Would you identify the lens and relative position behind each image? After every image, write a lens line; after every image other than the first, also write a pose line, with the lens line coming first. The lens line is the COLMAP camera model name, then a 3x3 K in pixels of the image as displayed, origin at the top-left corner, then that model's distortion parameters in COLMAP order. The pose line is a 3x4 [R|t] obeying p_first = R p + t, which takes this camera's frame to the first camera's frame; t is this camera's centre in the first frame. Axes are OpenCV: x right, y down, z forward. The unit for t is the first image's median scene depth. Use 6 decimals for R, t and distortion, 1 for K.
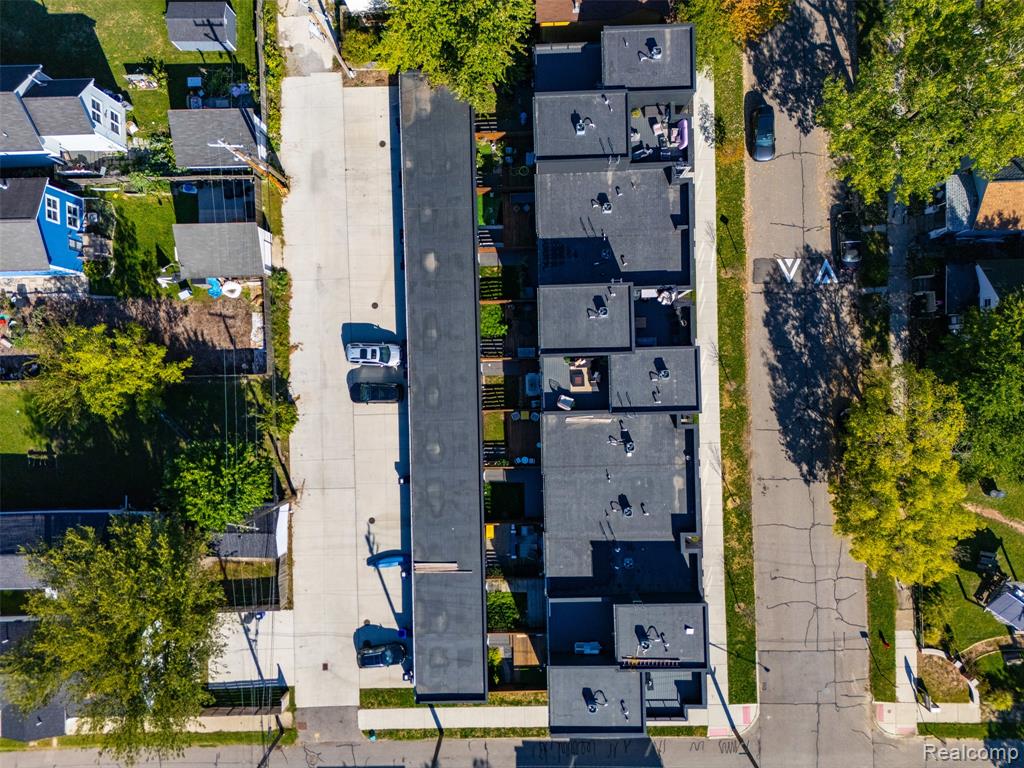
lens RADIAL K [[752.7, 0, 512.0], [0, 752.7, 384.0], [0, 0, 1]] dist [0.035078, -0.003827]
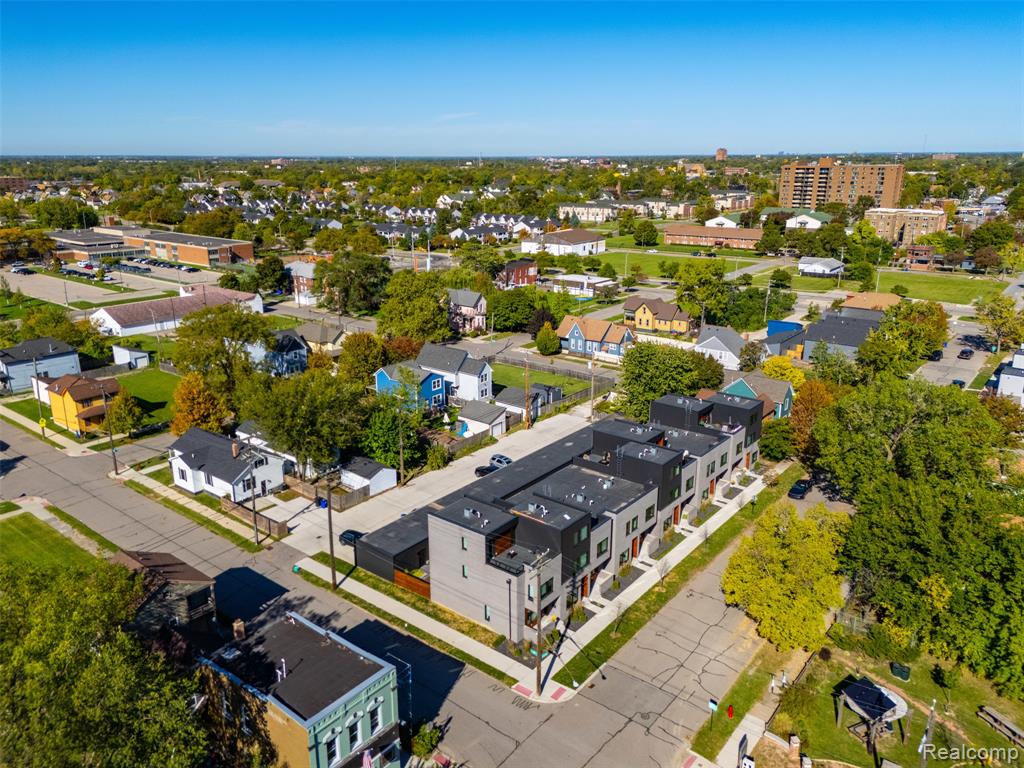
lens RADIAL K [[752.7, 0, 512.0], [0, 752.7, 384.0], [0, 0, 1]] dist [0.035078, -0.003827]
pose [[0.764655, 0.207901, -0.609984, 0.752316], [-0.644007, 0.211817, -0.735111, 1.074511], [-0.023626, 0.954940, 0.295856, 0.366227]]
